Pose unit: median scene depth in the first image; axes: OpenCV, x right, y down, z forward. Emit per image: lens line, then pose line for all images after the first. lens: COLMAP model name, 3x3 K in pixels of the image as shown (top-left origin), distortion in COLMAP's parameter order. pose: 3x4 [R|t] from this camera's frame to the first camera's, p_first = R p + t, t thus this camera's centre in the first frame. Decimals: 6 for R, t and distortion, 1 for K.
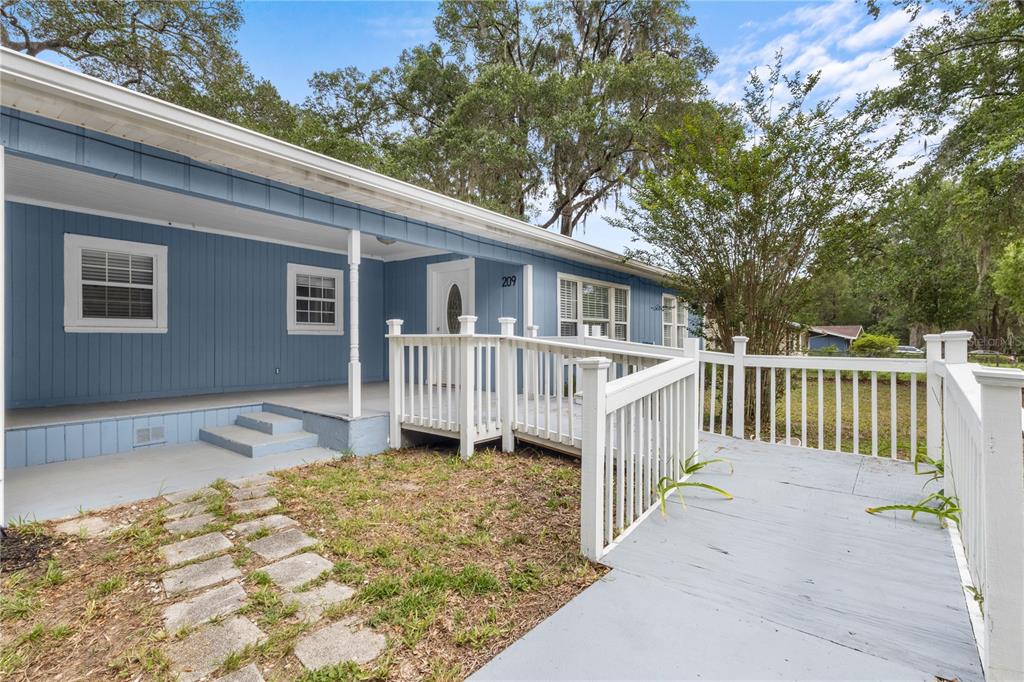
lens RADIAL K [[480.0, 0, 513.5], [0, 480.0, 342.9], [0, 0, 1]] dist [0.004625, 0.000240]
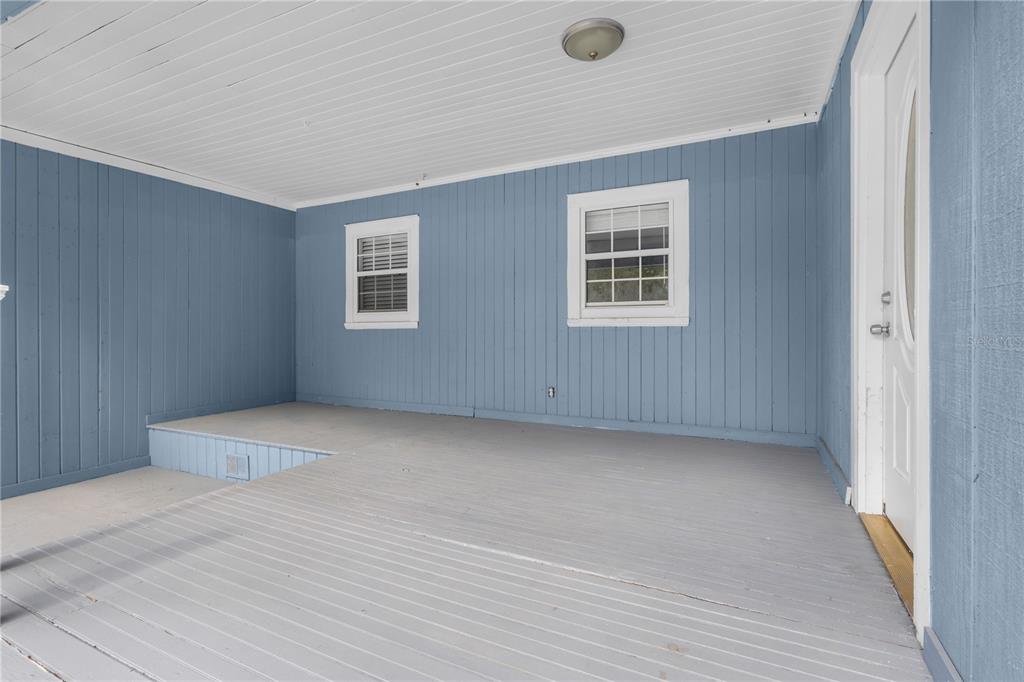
lens RADIAL K [[480.0, 0, 515.2], [0, 480.0, 332.6], [0, 0, 1]] dist [0.004625, 0.000240]
pose [[0.220344, -0.001259, -0.975421, 0.060327], [0.001394, 0.999999, -0.000976, -0.012779], [0.975421, -0.001145, 0.220345, 0.994635]]
